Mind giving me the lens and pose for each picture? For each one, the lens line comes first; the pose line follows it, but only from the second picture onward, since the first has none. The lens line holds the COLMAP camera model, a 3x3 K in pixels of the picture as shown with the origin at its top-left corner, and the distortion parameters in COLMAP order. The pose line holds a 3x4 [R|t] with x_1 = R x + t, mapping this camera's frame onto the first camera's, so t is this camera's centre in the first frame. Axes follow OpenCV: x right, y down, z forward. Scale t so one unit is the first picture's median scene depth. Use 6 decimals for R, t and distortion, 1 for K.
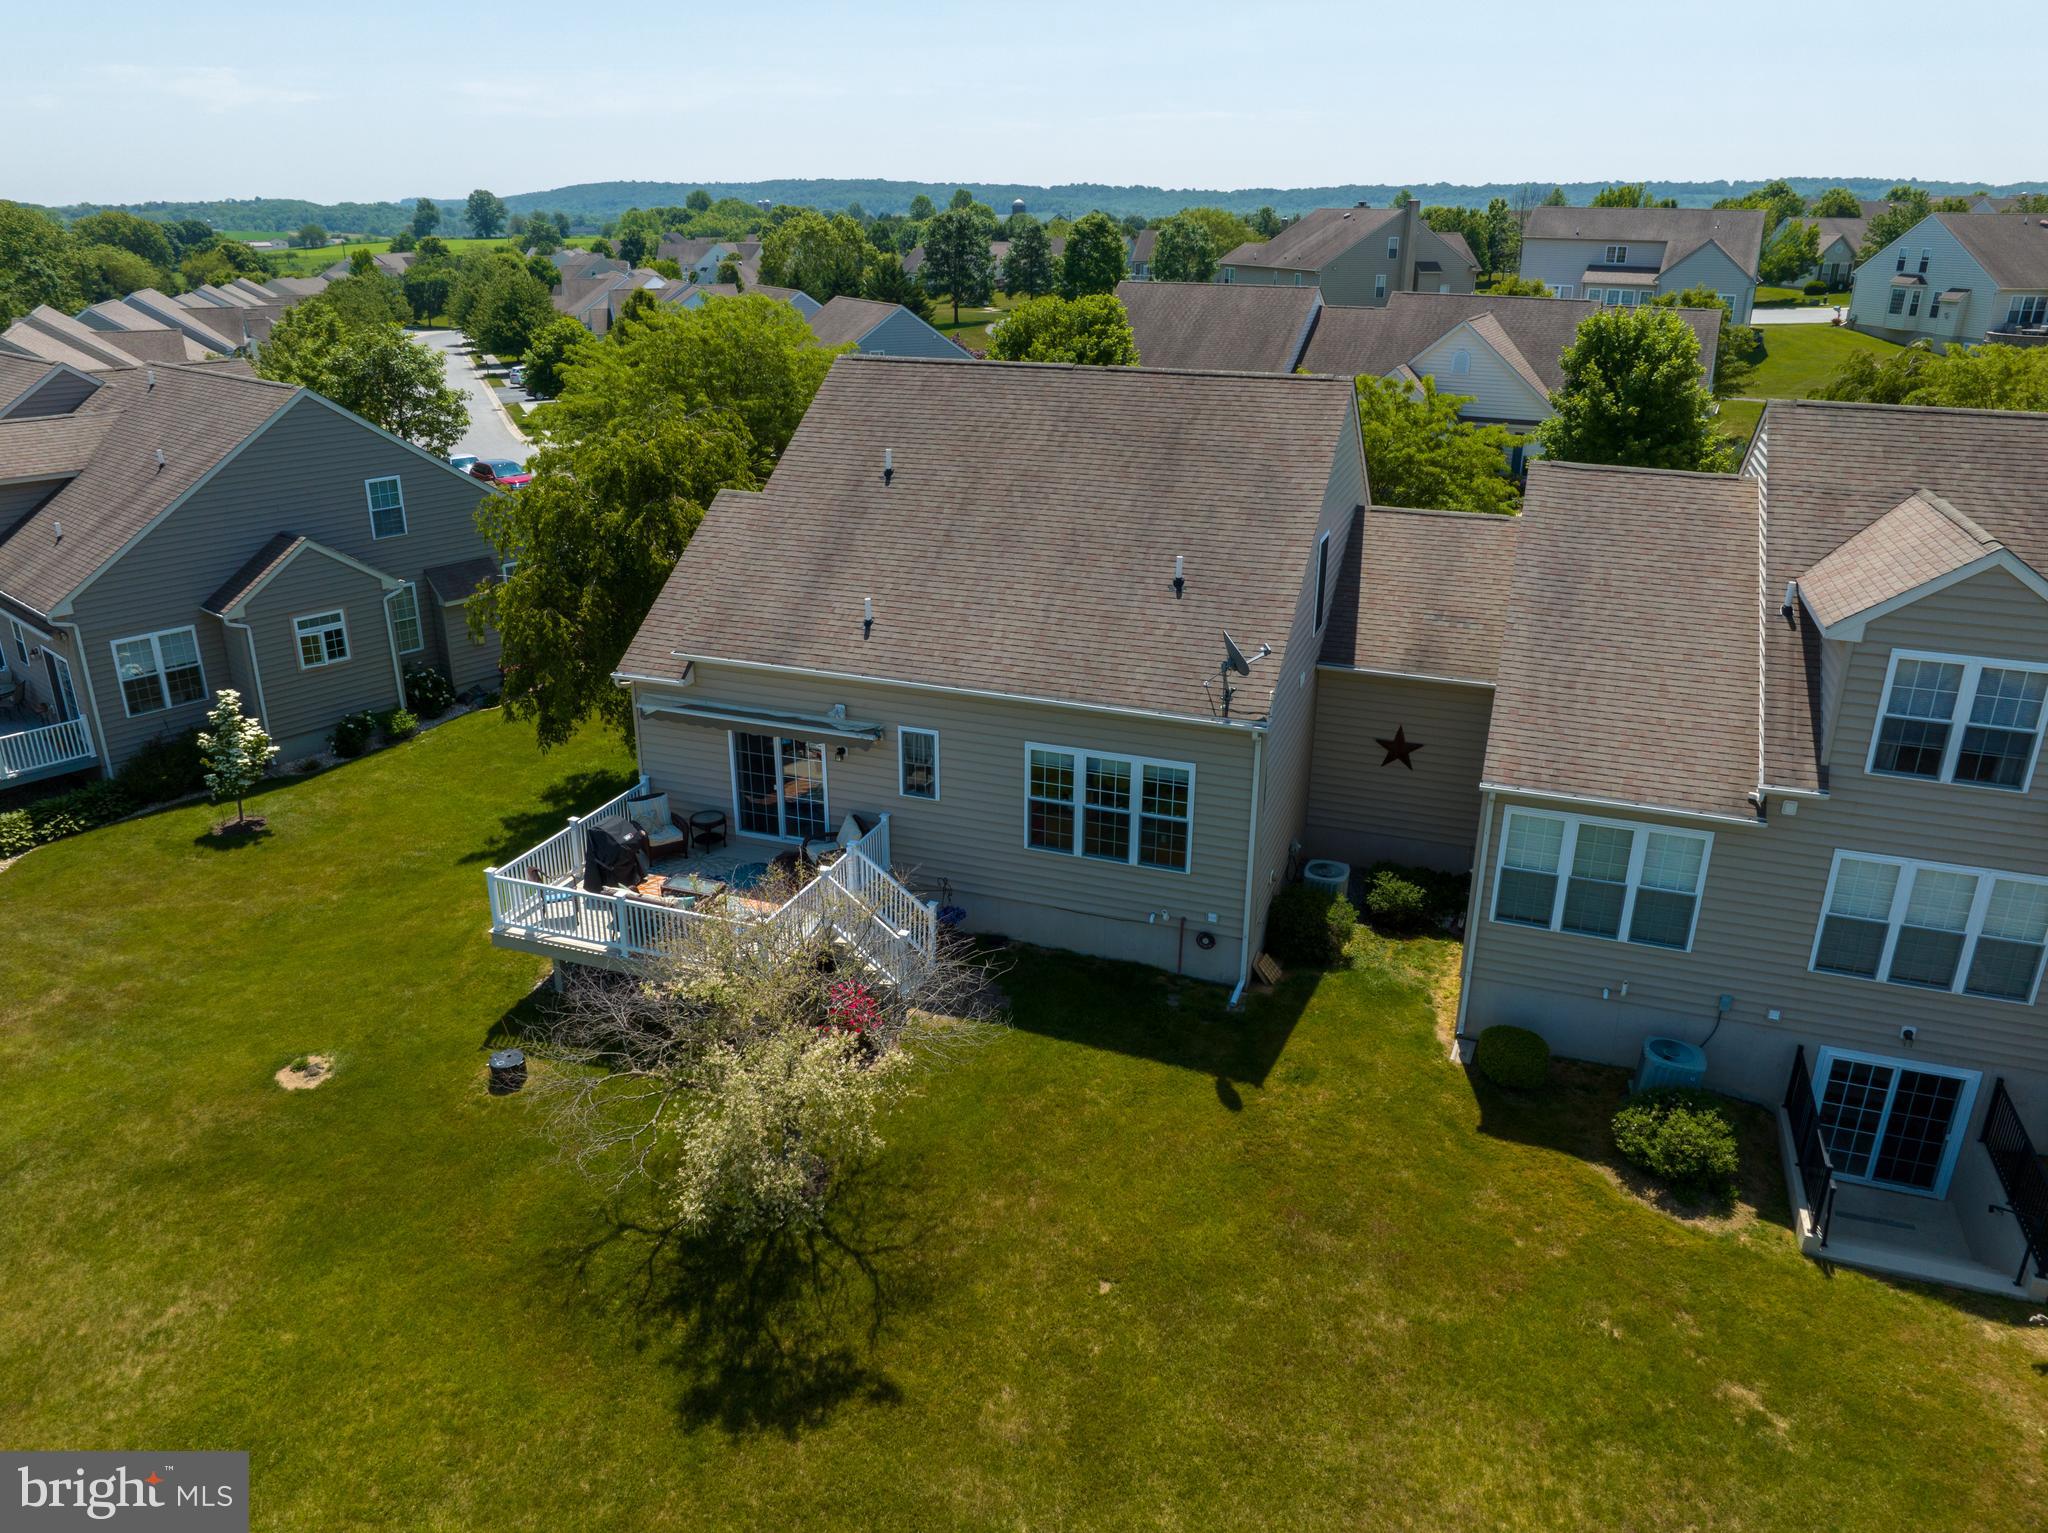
lens RADIAL K [[1441.4, 0, 1025.4], [0, 1441.4, 765.0], [0, 0, 1]] dist [-0.044353, 0.009220]
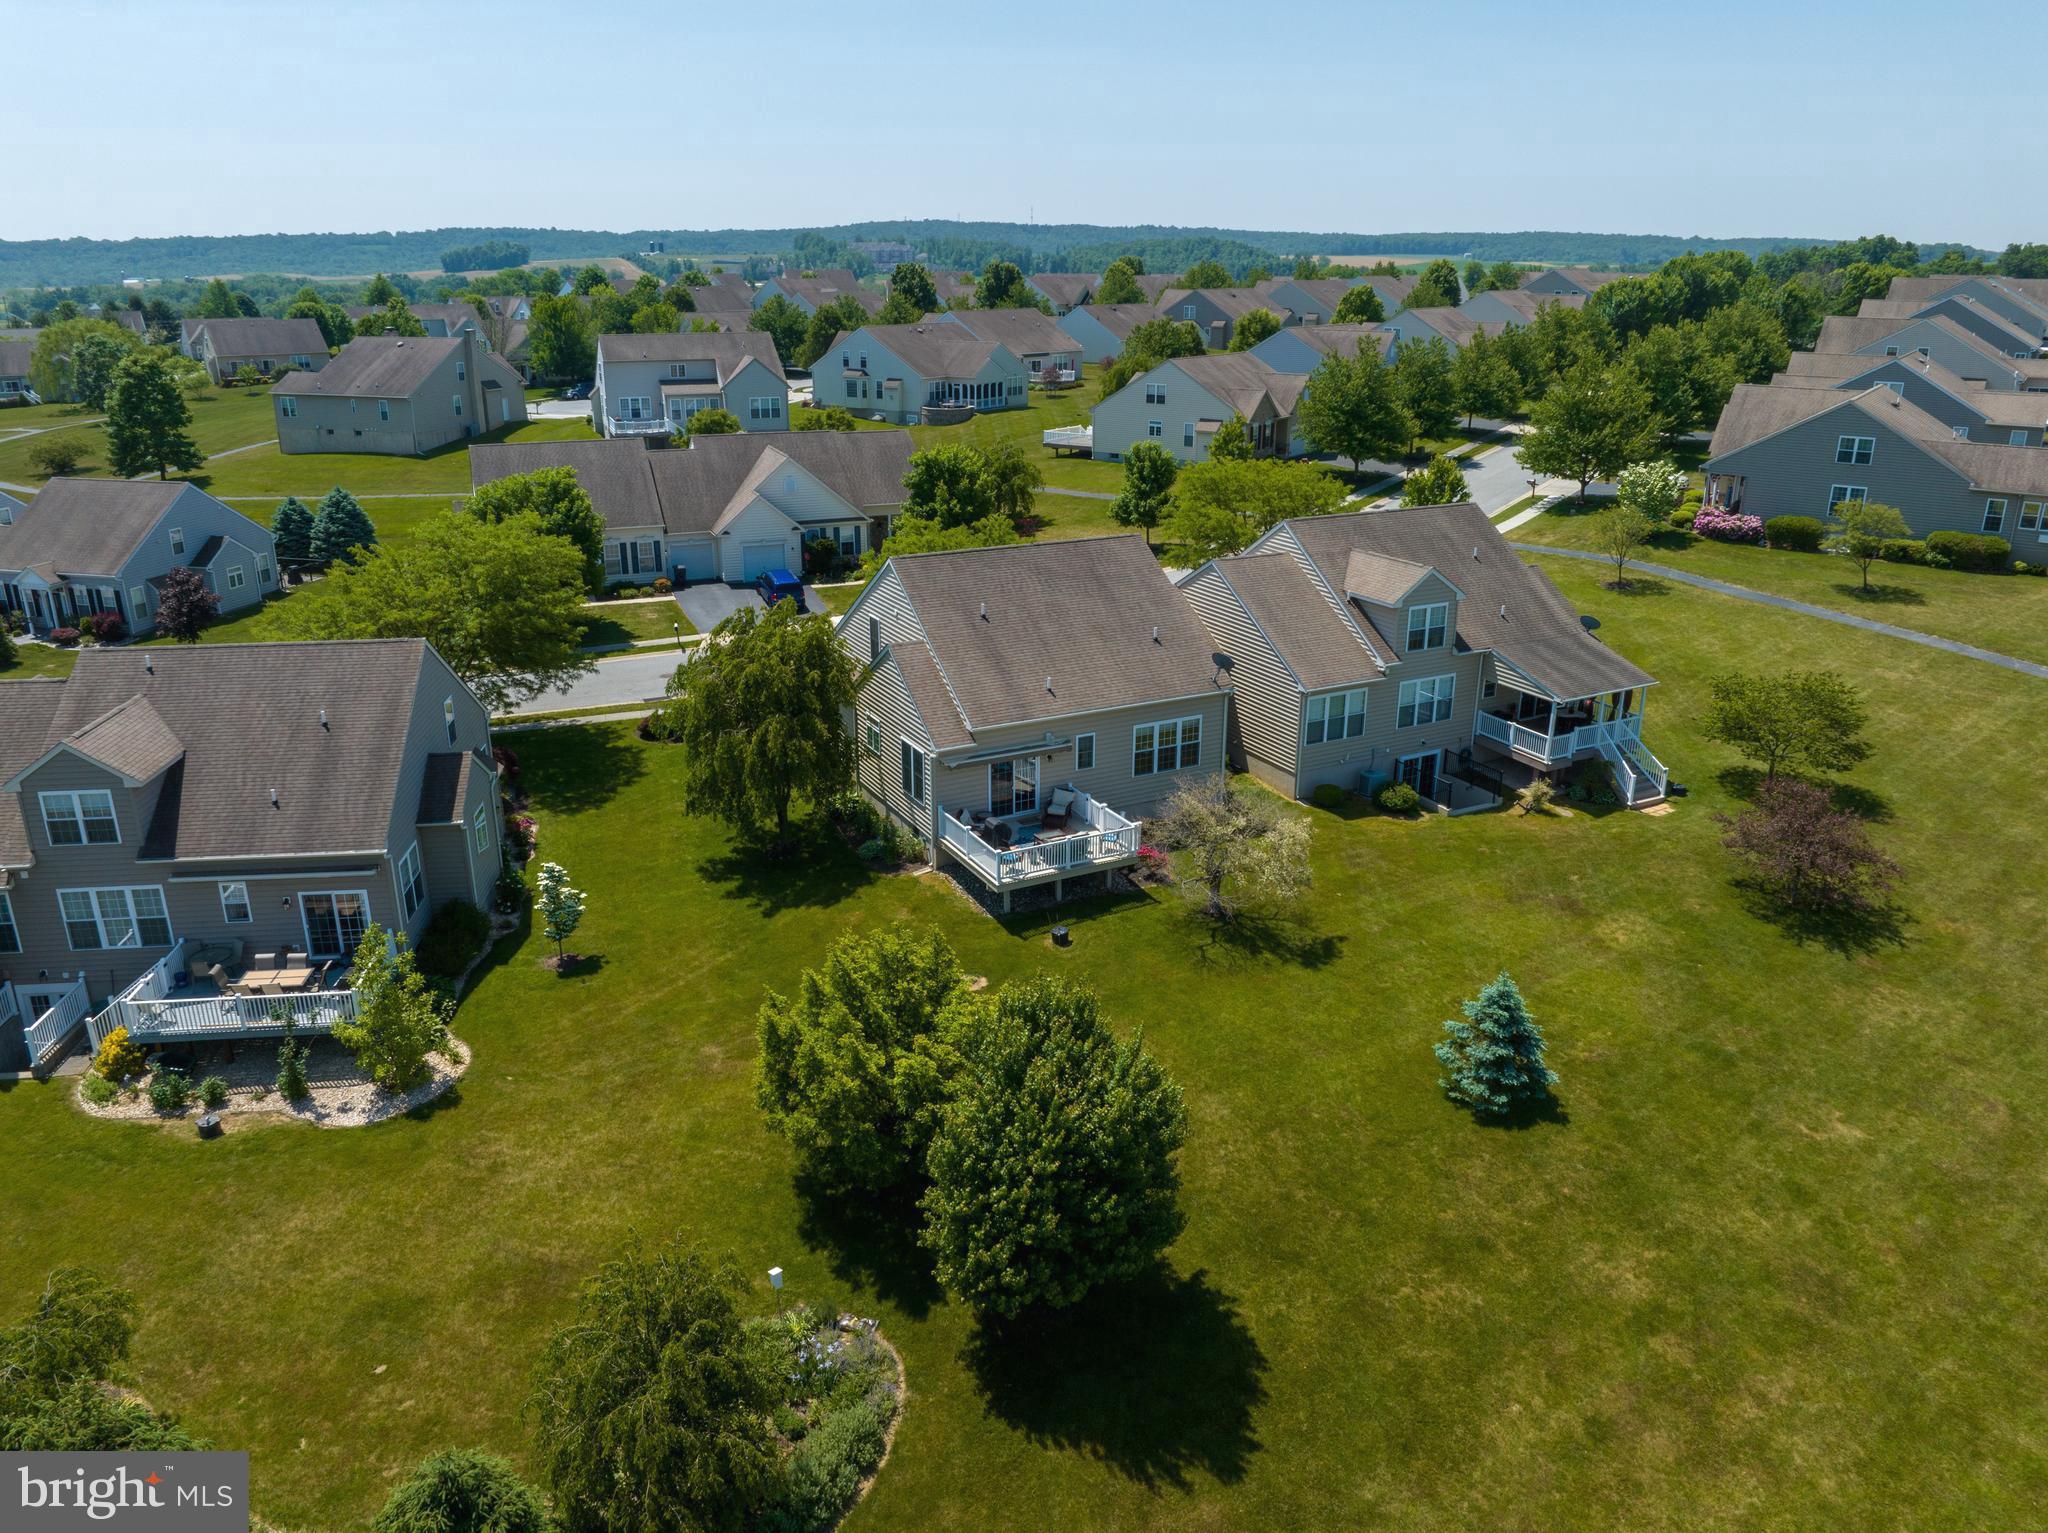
lens RADIAL K [[1441.4, 0, 1025.4], [0, 1441.4, 765.0], [0, 0, 1]] dist [-0.044353, 0.009220]
pose [[0.671420, -0.248989, 0.697997, -1.565556], [0.269497, 0.959417, 0.083007, -0.175820], [-0.690338, 0.132376, 0.711273, -0.380455]]
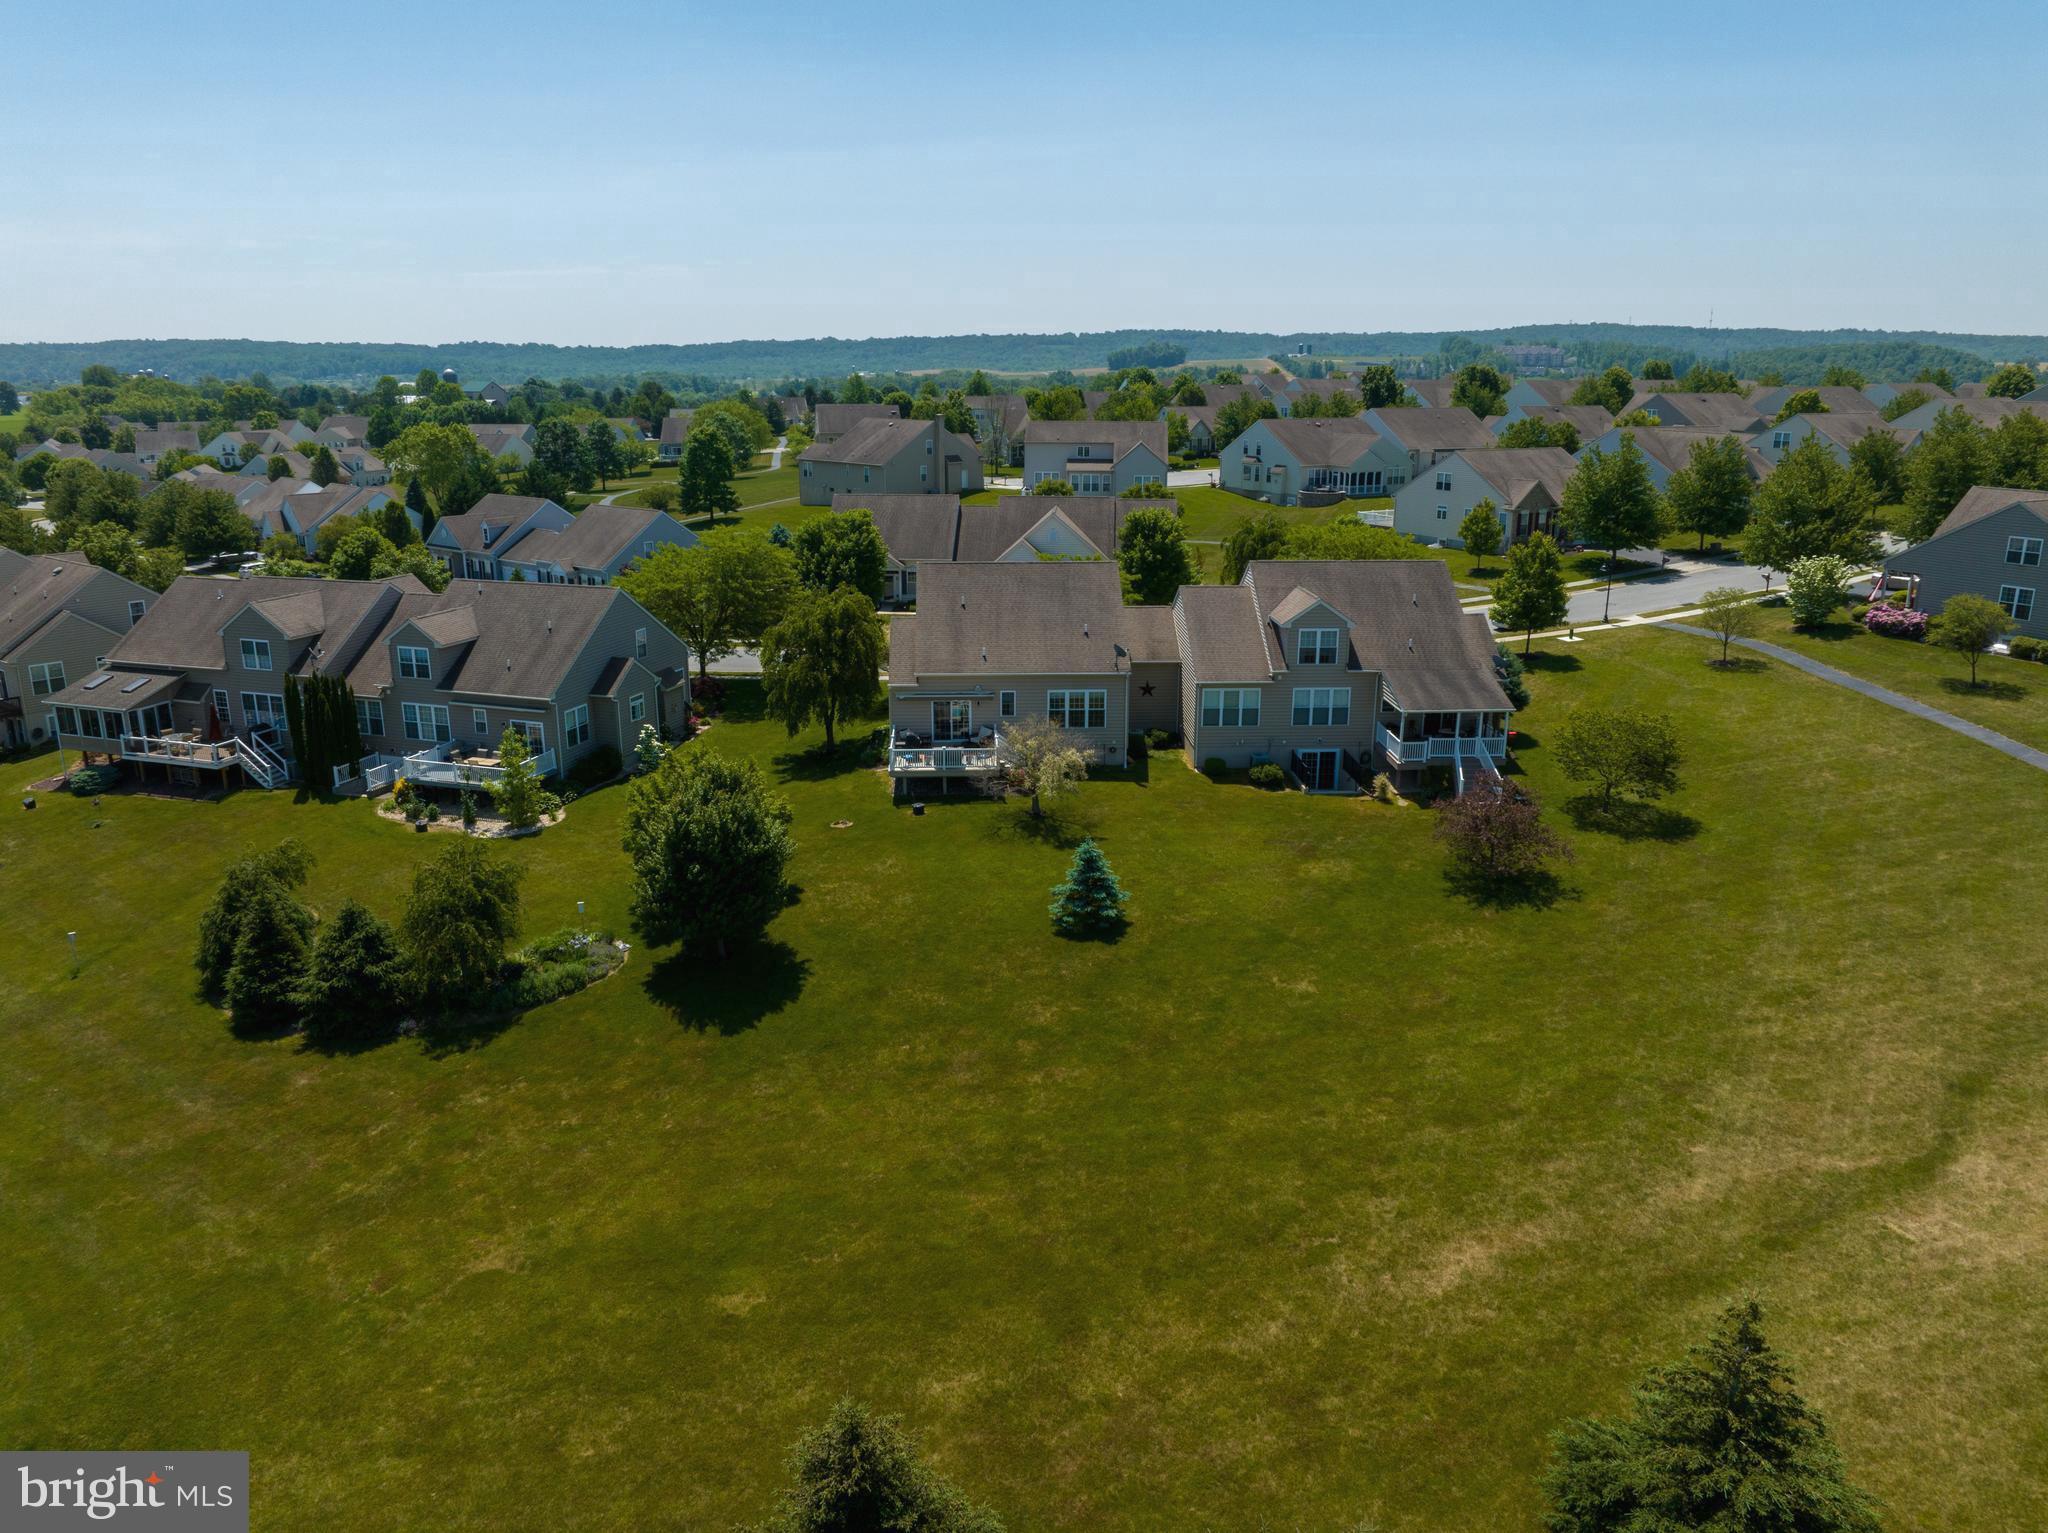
lens RADIAL K [[1441.4, 0, 1025.4], [0, 1441.4, 765.0], [0, 0, 1]] dist [-0.044353, 0.009220]
pose [[0.921426, -0.108969, 0.372960, -1.135929], [0.144144, 0.987240, -0.067674, 0.322054], [-0.360827, 0.116117, 0.925376, -1.663115]]
